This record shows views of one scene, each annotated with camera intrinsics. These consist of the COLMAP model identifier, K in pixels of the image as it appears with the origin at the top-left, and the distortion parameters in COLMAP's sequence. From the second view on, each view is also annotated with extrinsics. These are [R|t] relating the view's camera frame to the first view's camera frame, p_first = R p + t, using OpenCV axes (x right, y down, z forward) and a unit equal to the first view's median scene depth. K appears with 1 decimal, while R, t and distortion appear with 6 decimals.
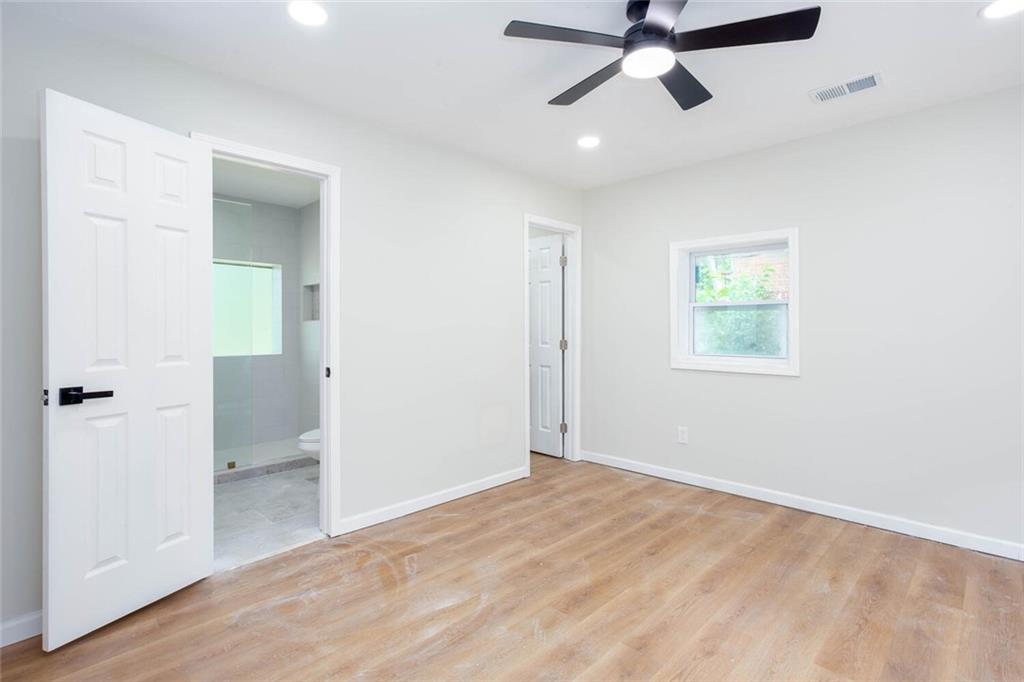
lens RADIAL K [[485.4, 0, 512.3], [0, 485.4, 330.6], [0, 0, 1]] dist [0.001579, 0.000582]
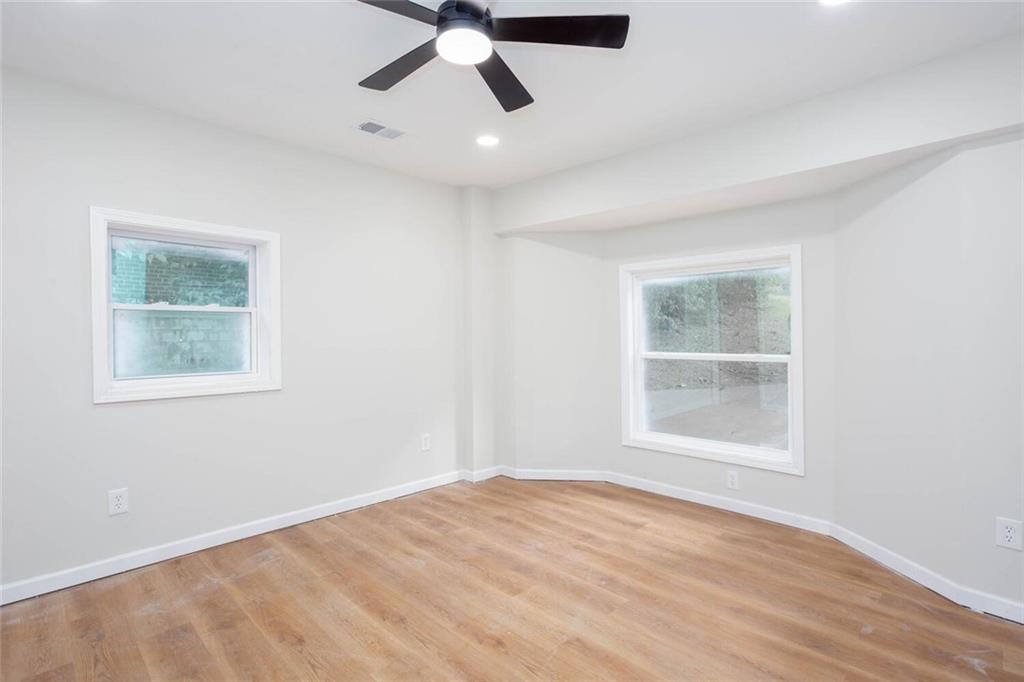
lens RADIAL K [[498.8, 0, 508.3], [0, 498.8, 330.9], [0, 0, 1]] dist [-0.030145, 0.025558]
pose [[0.005671, 0.011760, 0.999915, -0.422732], [0.009591, 0.999884, -0.011814, -0.006706], [-0.999938, 0.009657, 0.005557, 0.590126]]
